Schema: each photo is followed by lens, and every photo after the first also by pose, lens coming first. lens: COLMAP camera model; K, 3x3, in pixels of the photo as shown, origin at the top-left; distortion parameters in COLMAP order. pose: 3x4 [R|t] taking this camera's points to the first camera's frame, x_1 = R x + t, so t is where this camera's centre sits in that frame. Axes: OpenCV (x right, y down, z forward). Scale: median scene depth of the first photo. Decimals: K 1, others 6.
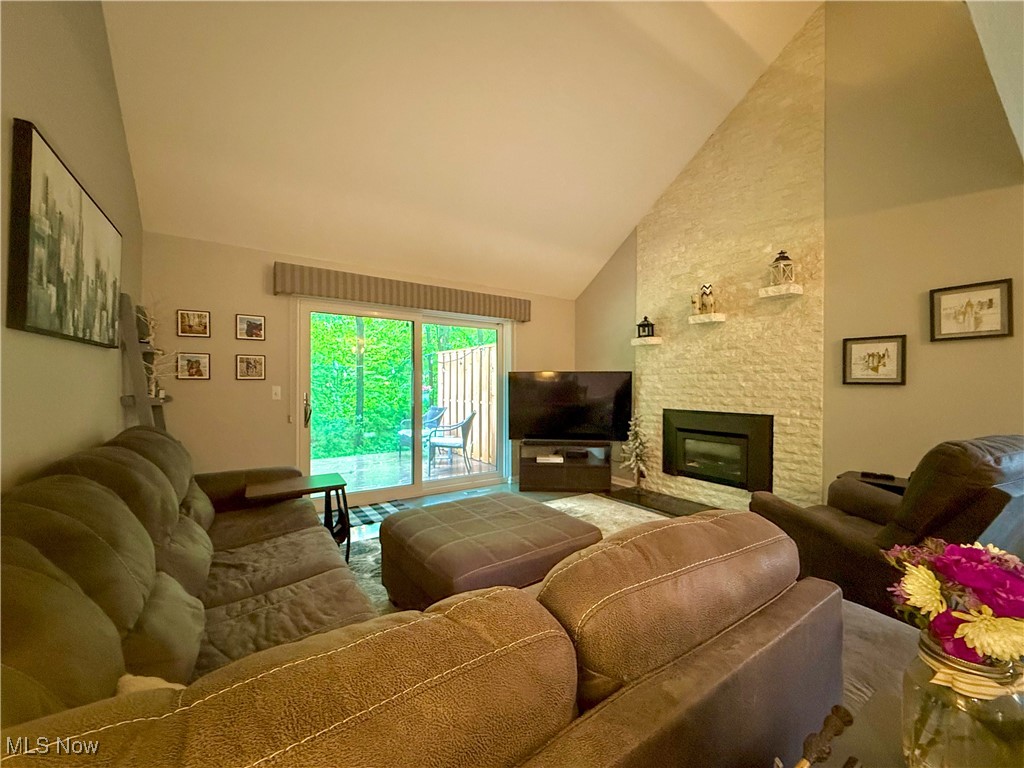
lens RADIAL K [[407.5, 0, 504.3], [0, 407.5, 384.7], [0, 0, 1]] dist [-0.003190, -0.000226]
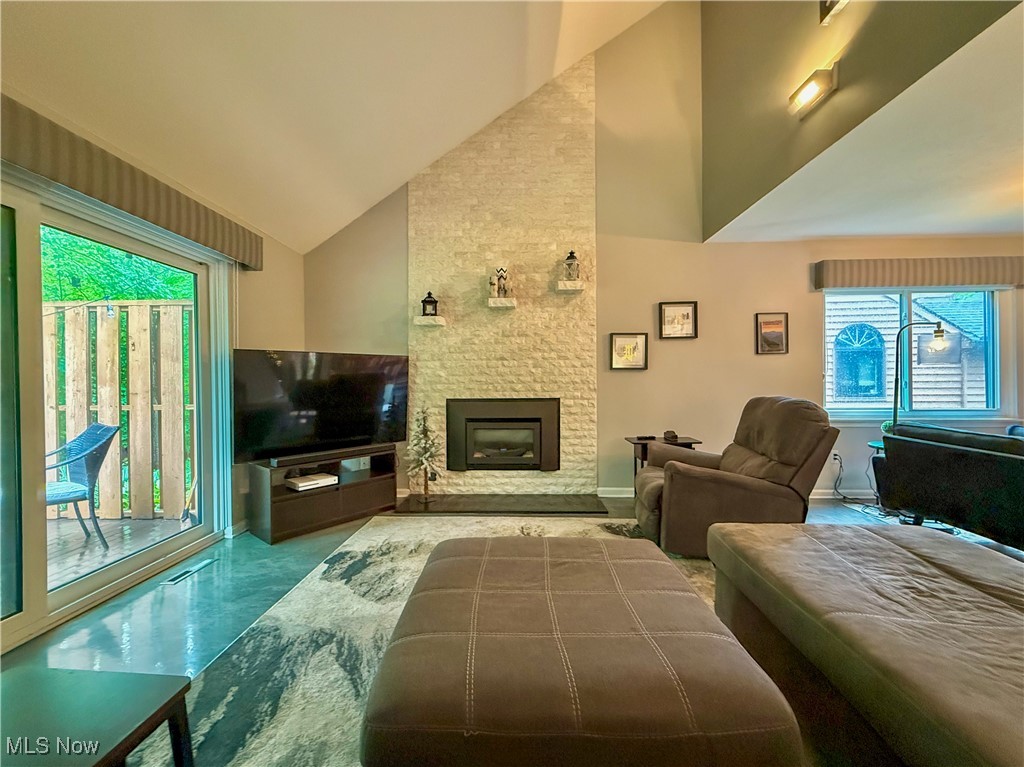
lens RADIAL K [[407.5, 0, 504.9], [0, 407.5, 388.9], [0, 0, 1]] dist [-0.003190, -0.000226]
pose [[0.577758, -0.015672, 0.816058, -0.309697], [0.012222, 0.999870, 0.010549, 0.034035], [-0.816117, 0.003879, 0.577874, 0.448624]]
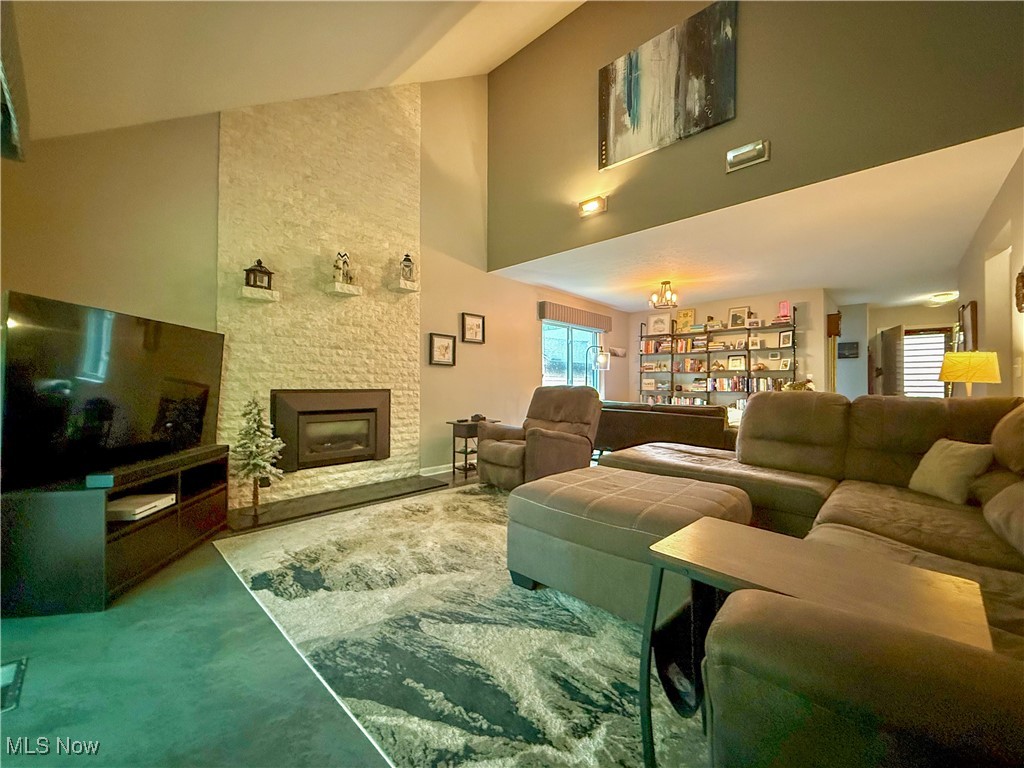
lens RADIAL K [[407.5, 0, 504.7], [0, 407.5, 385.3], [0, 0, 1]] dist [-0.003190, -0.000226]
pose [[-0.221282, -0.000891, 0.975209, -0.517199], [-0.000052, 1.000000, 0.000902, 0.058906], [-0.975210, 0.000149, -0.221282, 0.877846]]
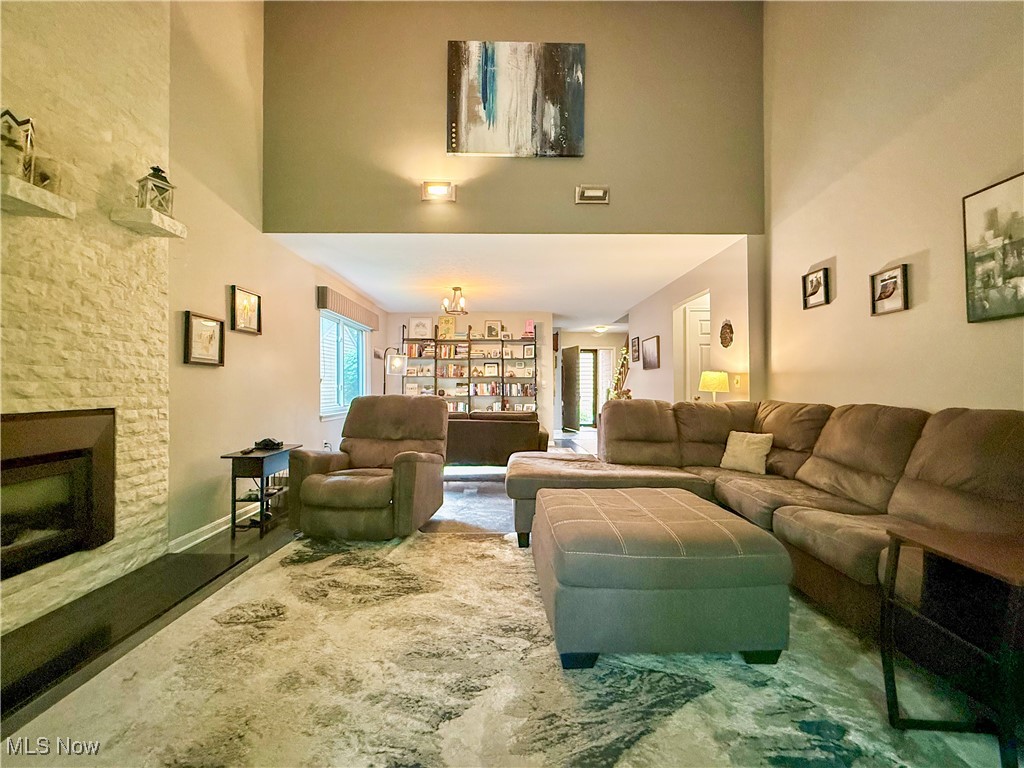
lens RADIAL K [[407.5, 0, 508.6], [0, 407.5, 384.8], [0, 0, 1]] dist [-0.003190, -0.000226]
pose [[-0.838320, 0.002000, 0.545174, -0.172032], [0.001994, 0.999998, -0.000603, 0.038360], [-0.545174, 0.000582, -0.838322, 1.115775]]
